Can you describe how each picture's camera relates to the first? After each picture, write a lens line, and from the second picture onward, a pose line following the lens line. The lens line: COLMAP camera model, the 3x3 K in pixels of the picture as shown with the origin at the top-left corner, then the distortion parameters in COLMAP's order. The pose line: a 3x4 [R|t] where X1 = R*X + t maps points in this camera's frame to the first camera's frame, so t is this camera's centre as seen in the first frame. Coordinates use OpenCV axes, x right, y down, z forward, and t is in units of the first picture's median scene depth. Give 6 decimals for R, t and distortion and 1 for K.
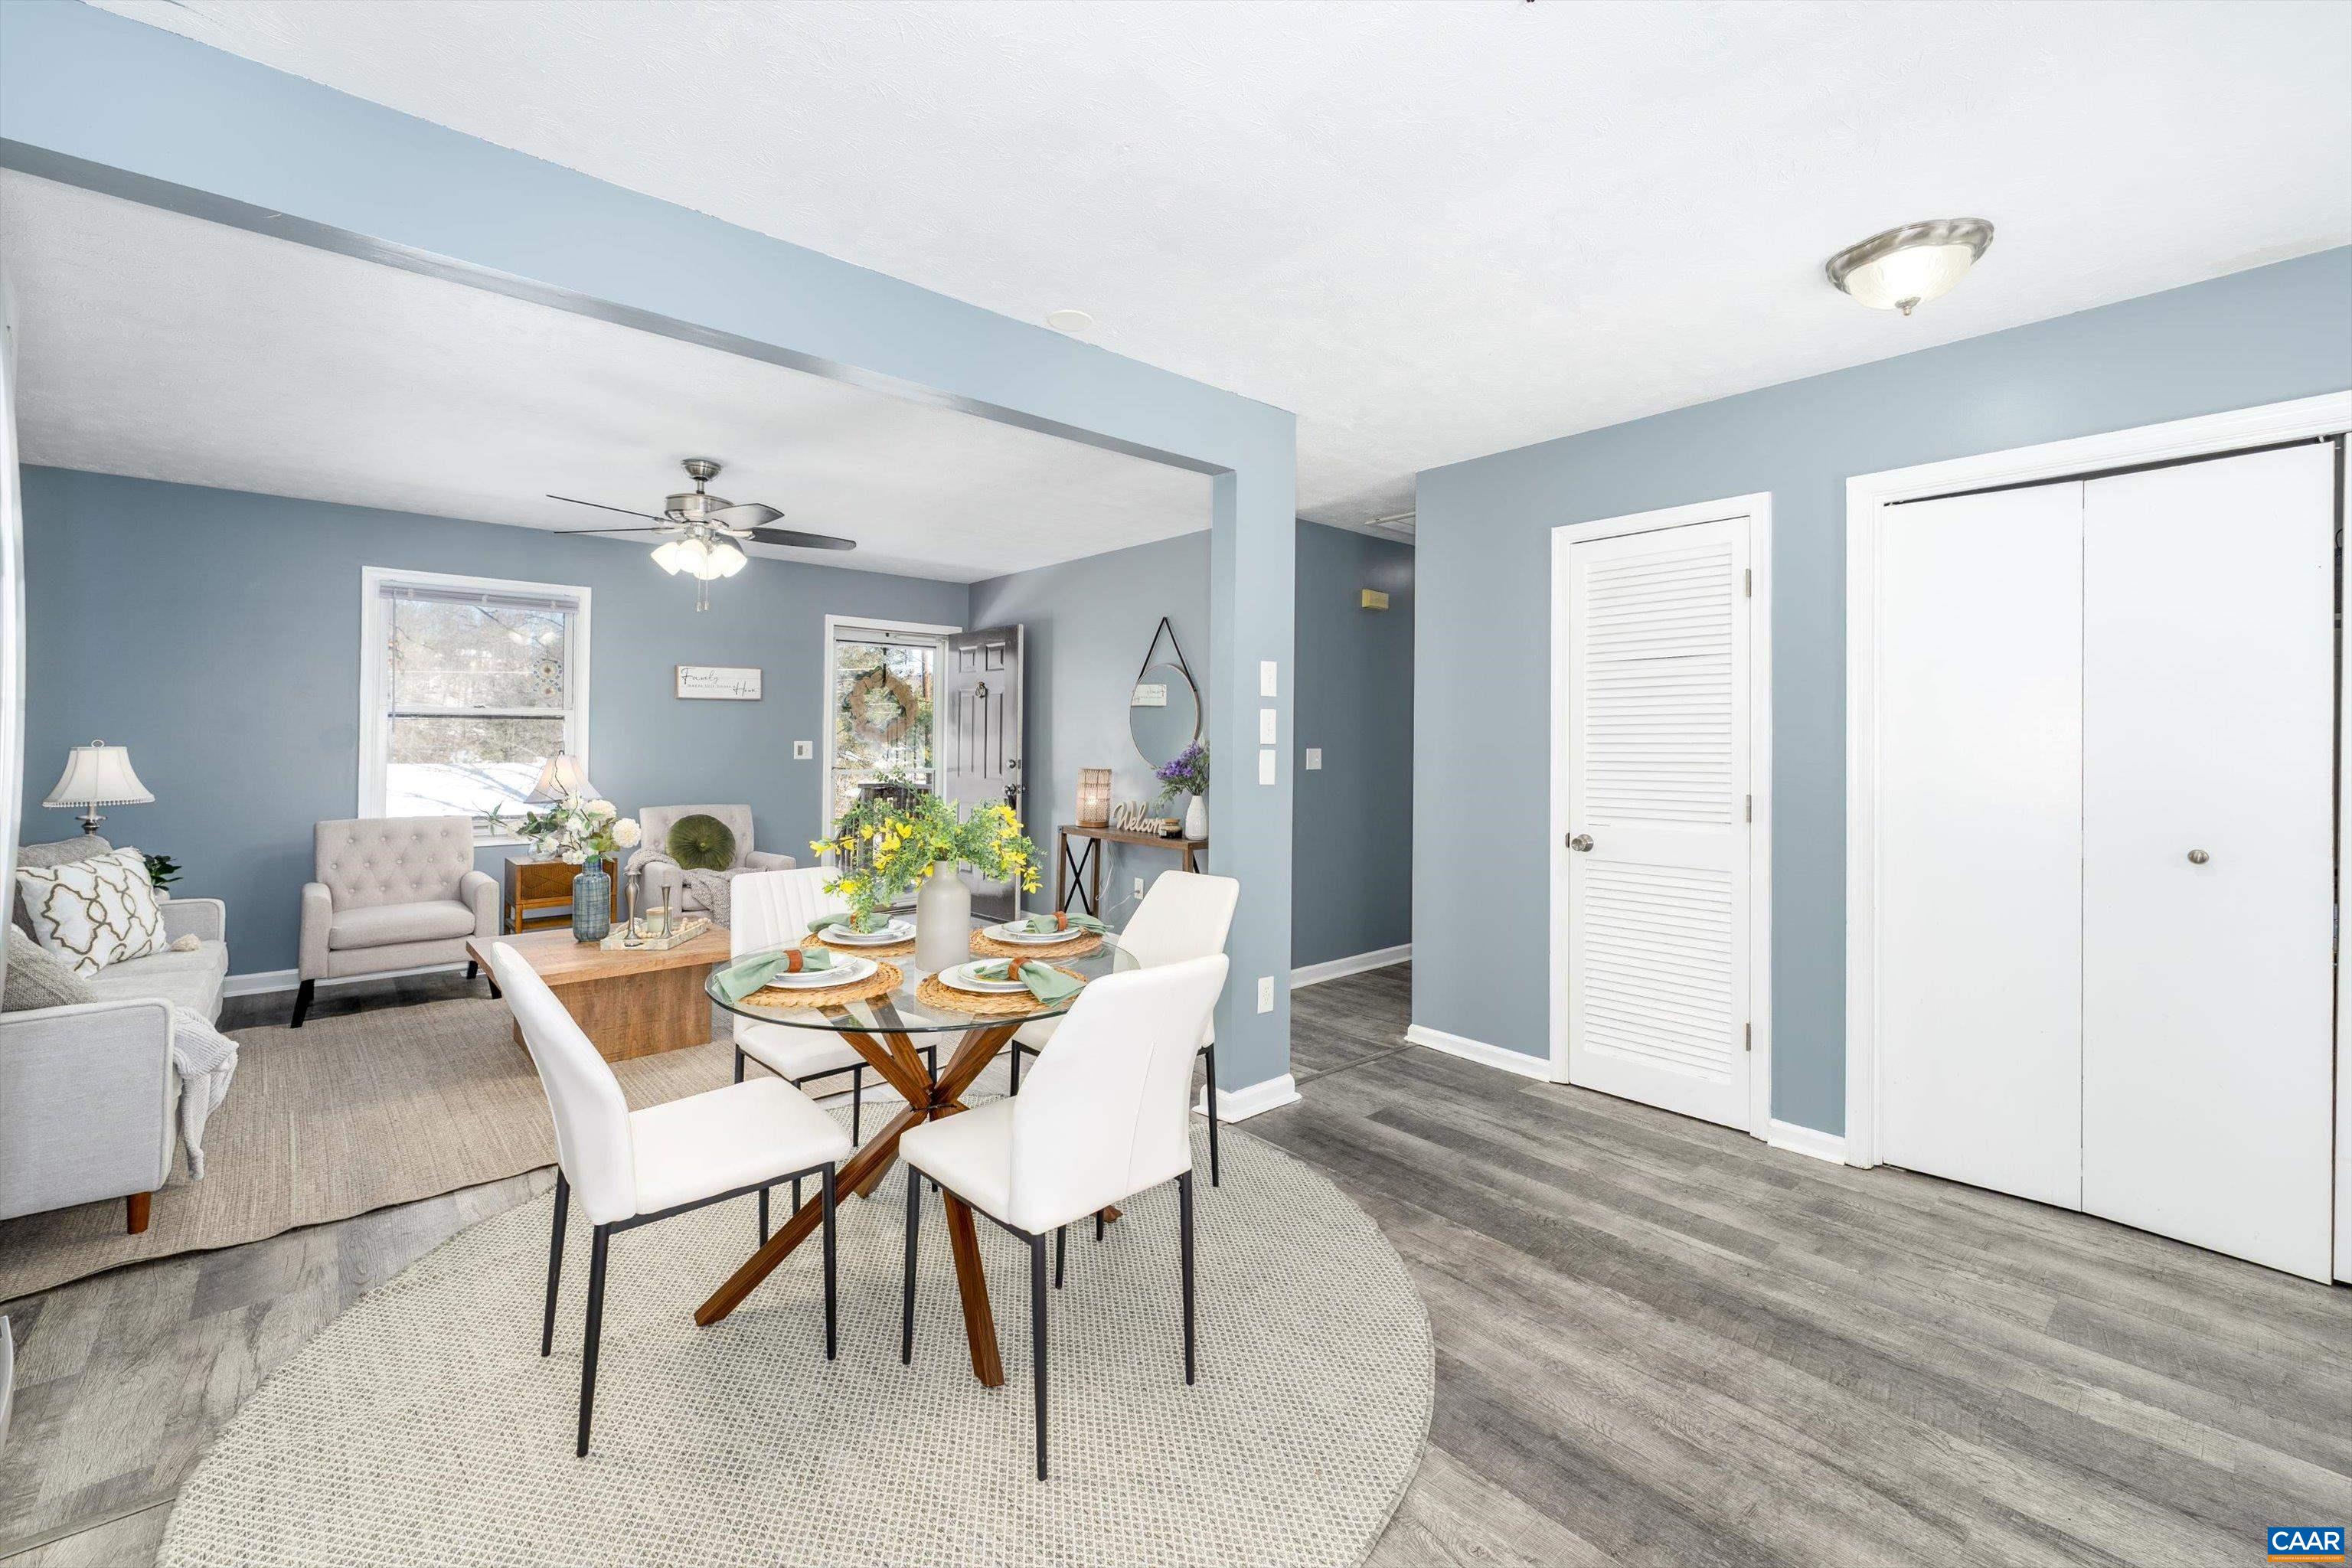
lens RADIAL K [[985.2, 0, 1174.4], [0, 985.2, 731.5], [0, 0, 1]] dist [0.000316, -0.000163]
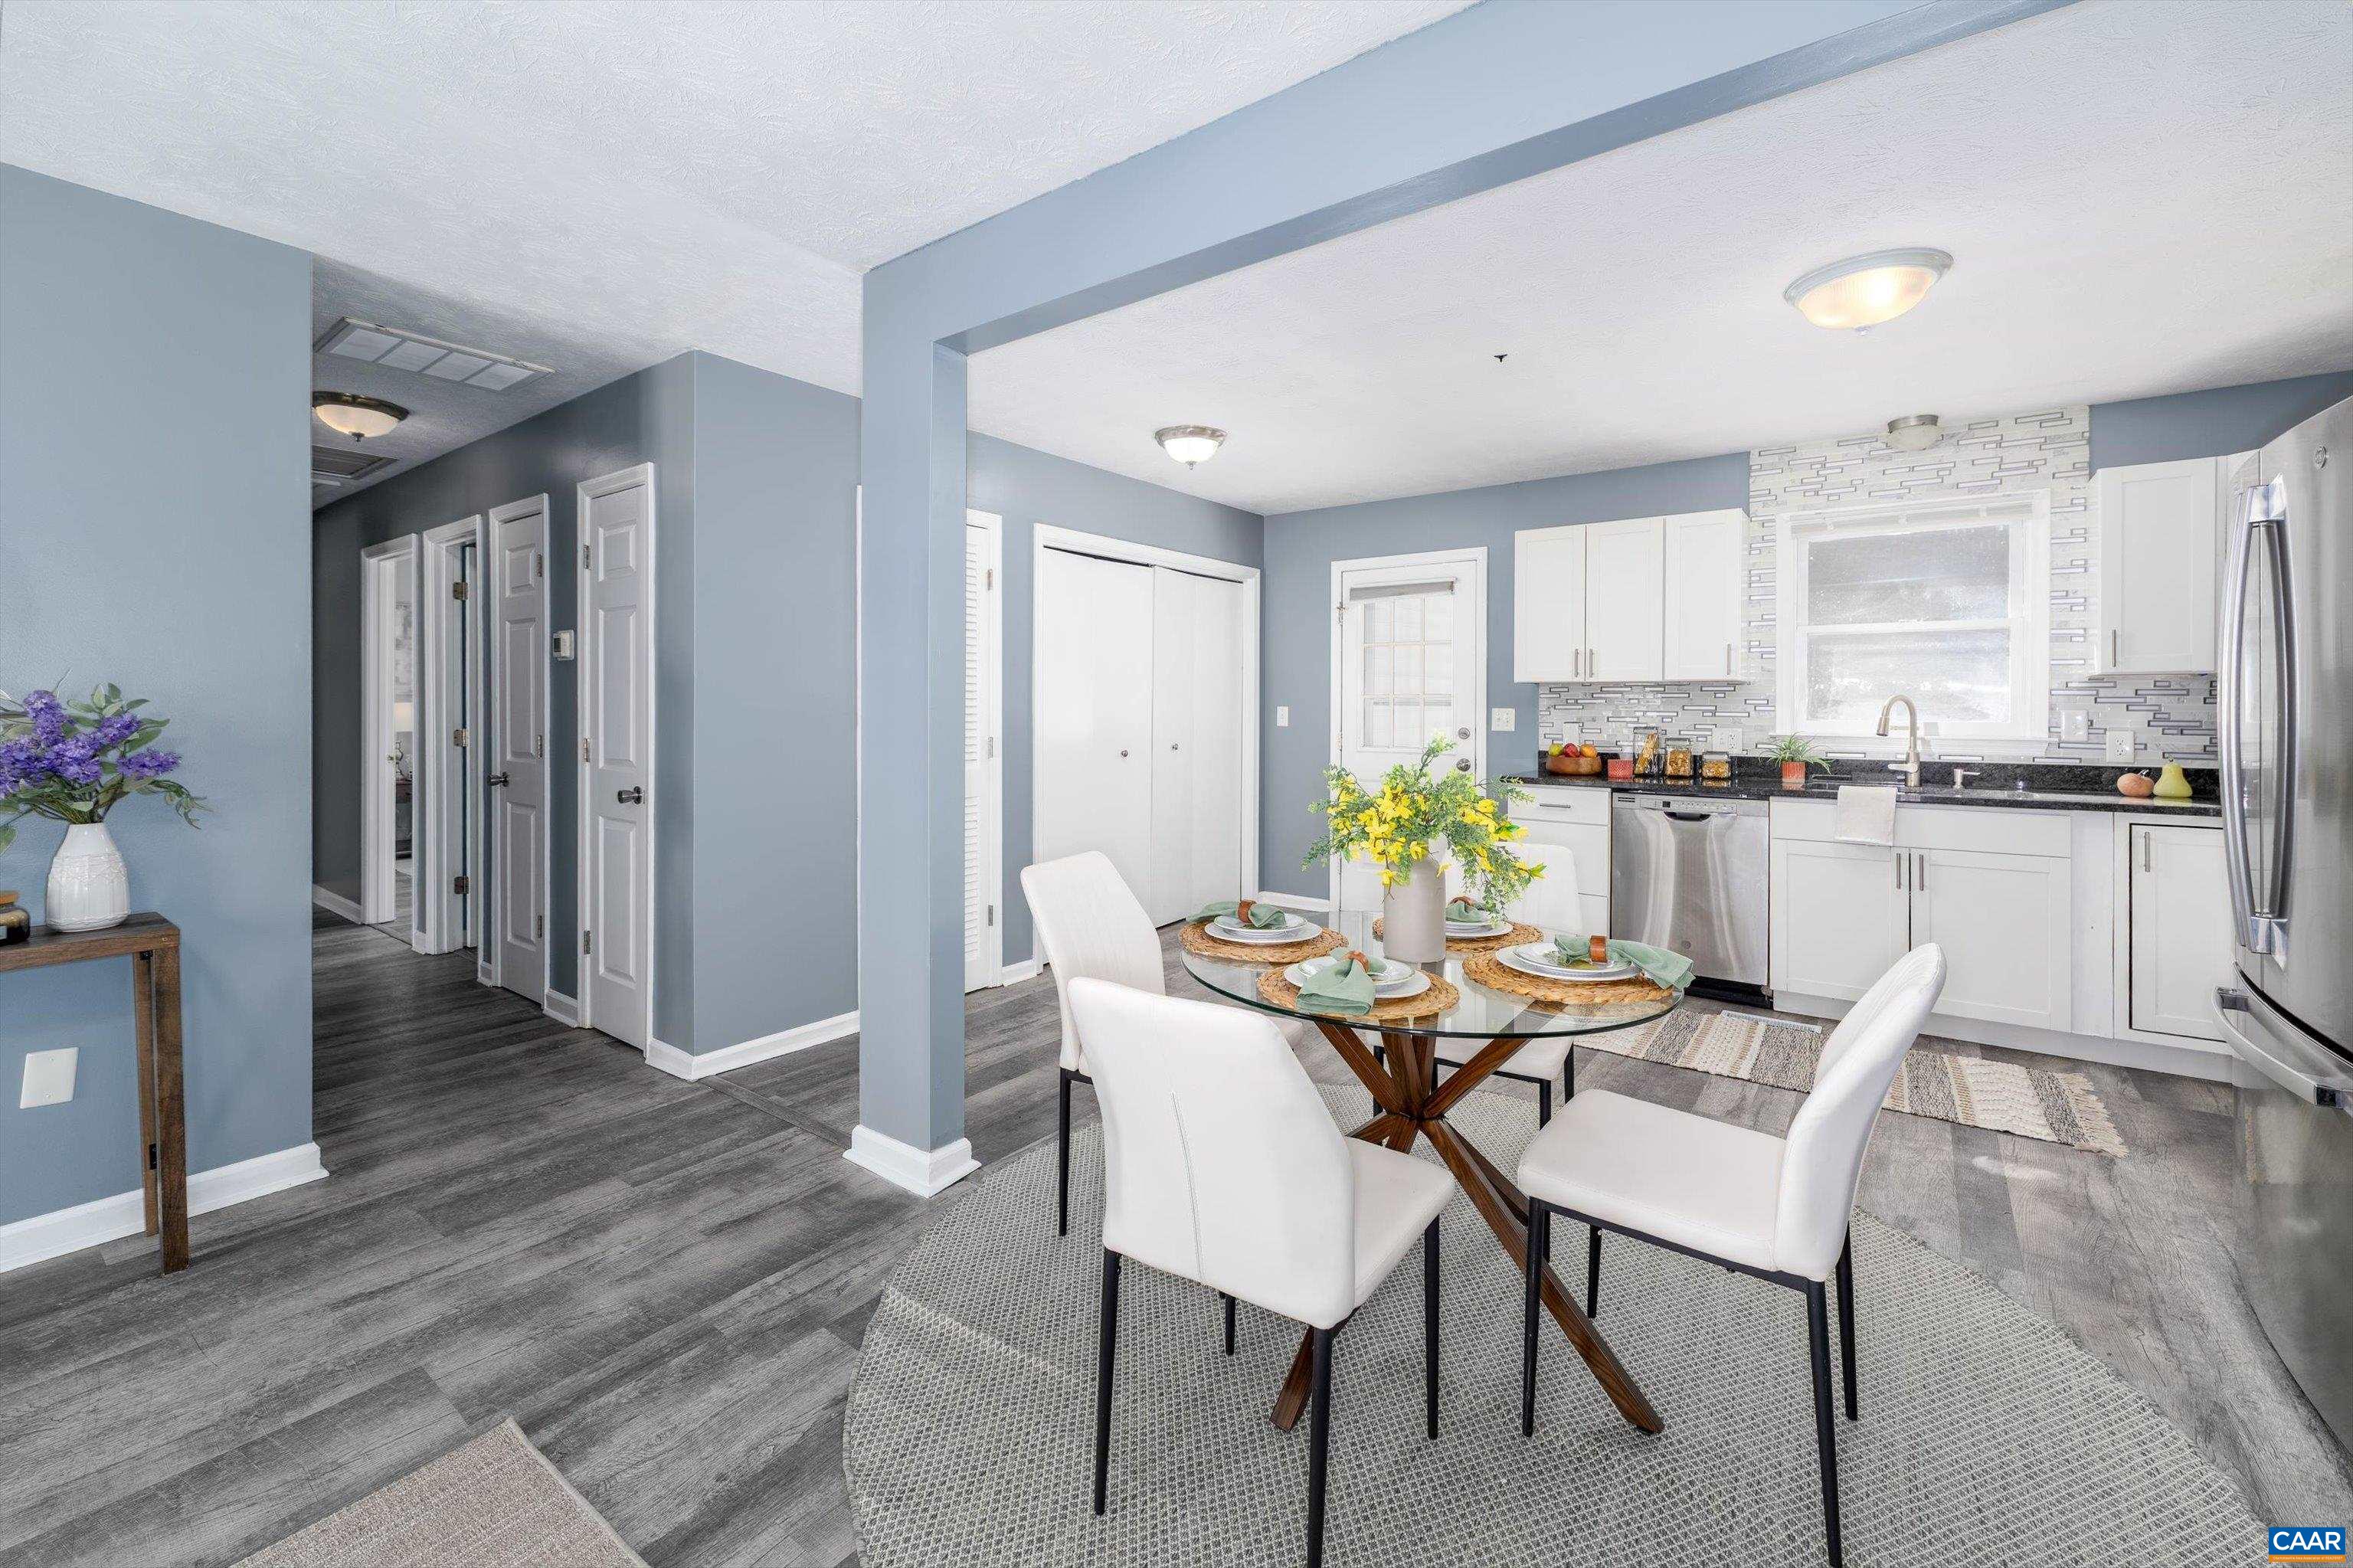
lens RADIAL K [[969.3, 0, 1174.9], [0, 969.3, 710.6], [0, 0, 1]] dist [-0.000688, -0.000380]
pose [[-0.206772, -0.014892, 0.978276, -0.550147], [-0.015016, 0.999815, 0.012046, 0.005727], [-0.978274, -0.012199, -0.206958, 0.738059]]
